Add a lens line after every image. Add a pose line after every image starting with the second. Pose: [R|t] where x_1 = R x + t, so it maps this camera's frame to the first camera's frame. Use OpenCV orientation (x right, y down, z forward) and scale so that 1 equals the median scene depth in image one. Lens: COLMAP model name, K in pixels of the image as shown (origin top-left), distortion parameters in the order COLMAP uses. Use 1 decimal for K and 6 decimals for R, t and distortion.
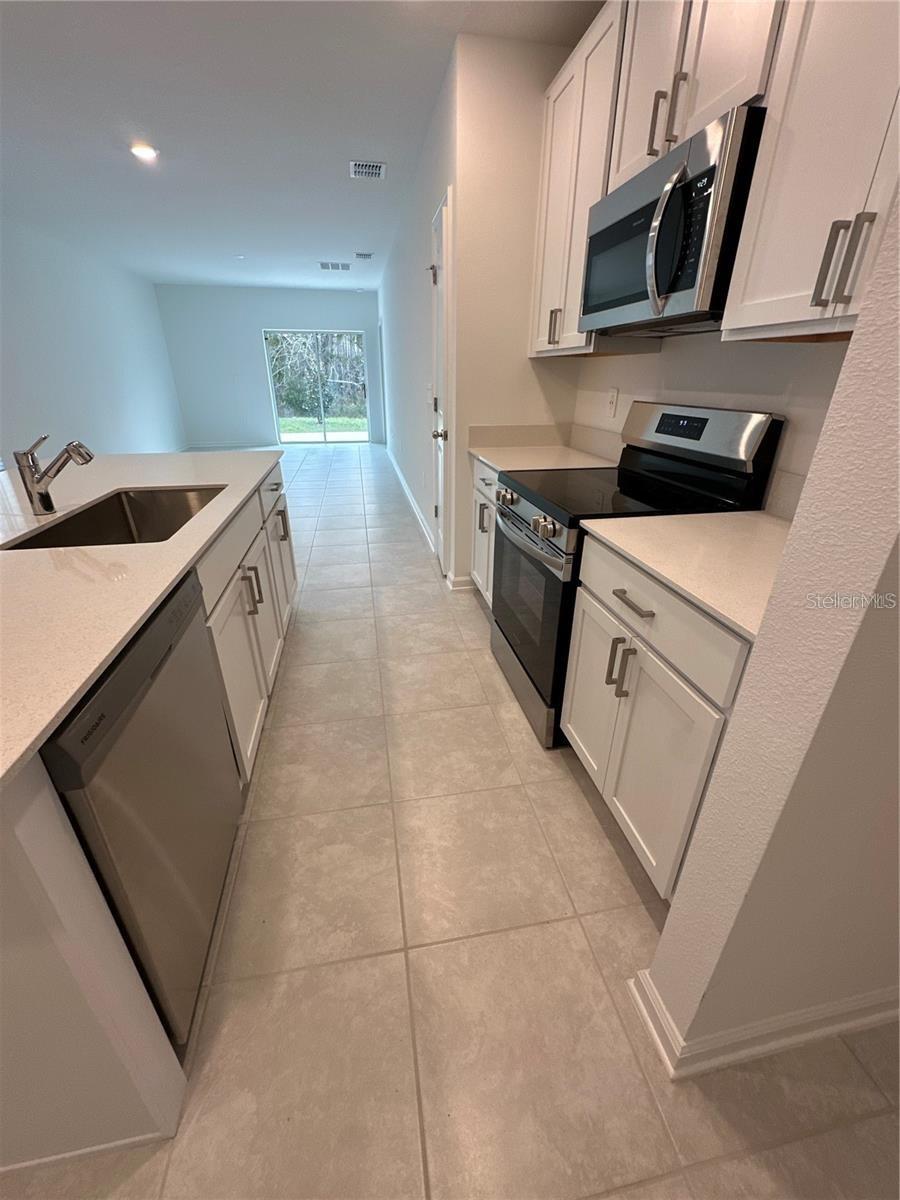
lens RADIAL K [[482.3, 0, 447.5], [0, 482.3, 592.6], [0, 0, 1]] dist [-0.002218, 0.000764]
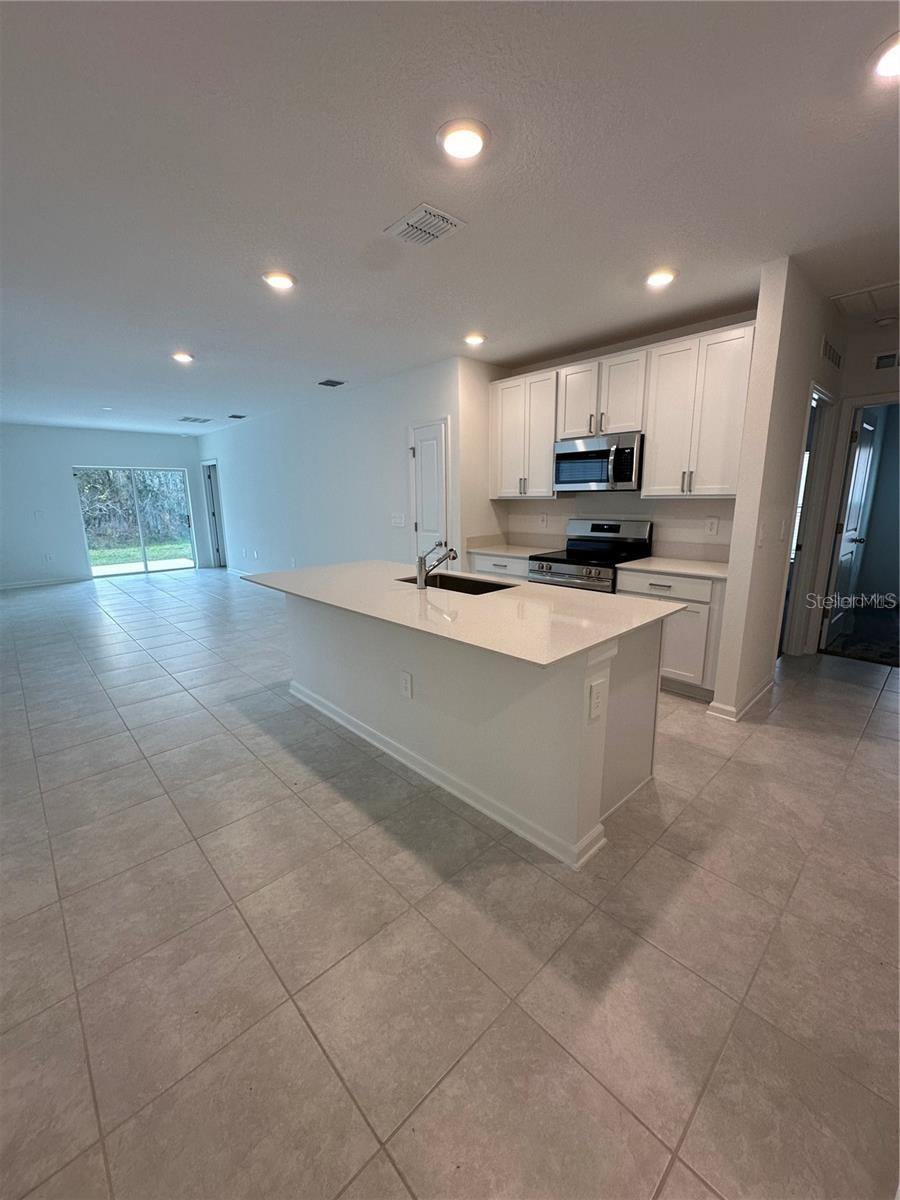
lens RADIAL K [[482.3, 0, 438.6], [0, 482.3, 591.5], [0, 0, 1]] dist [-0.002218, 0.000764]
pose [[0.843703, -0.120127, 0.523197, -1.099160], [0.237337, 0.957681, -0.162843, 0.104051], [-0.481494, 0.261565, 0.836509, -0.369704]]
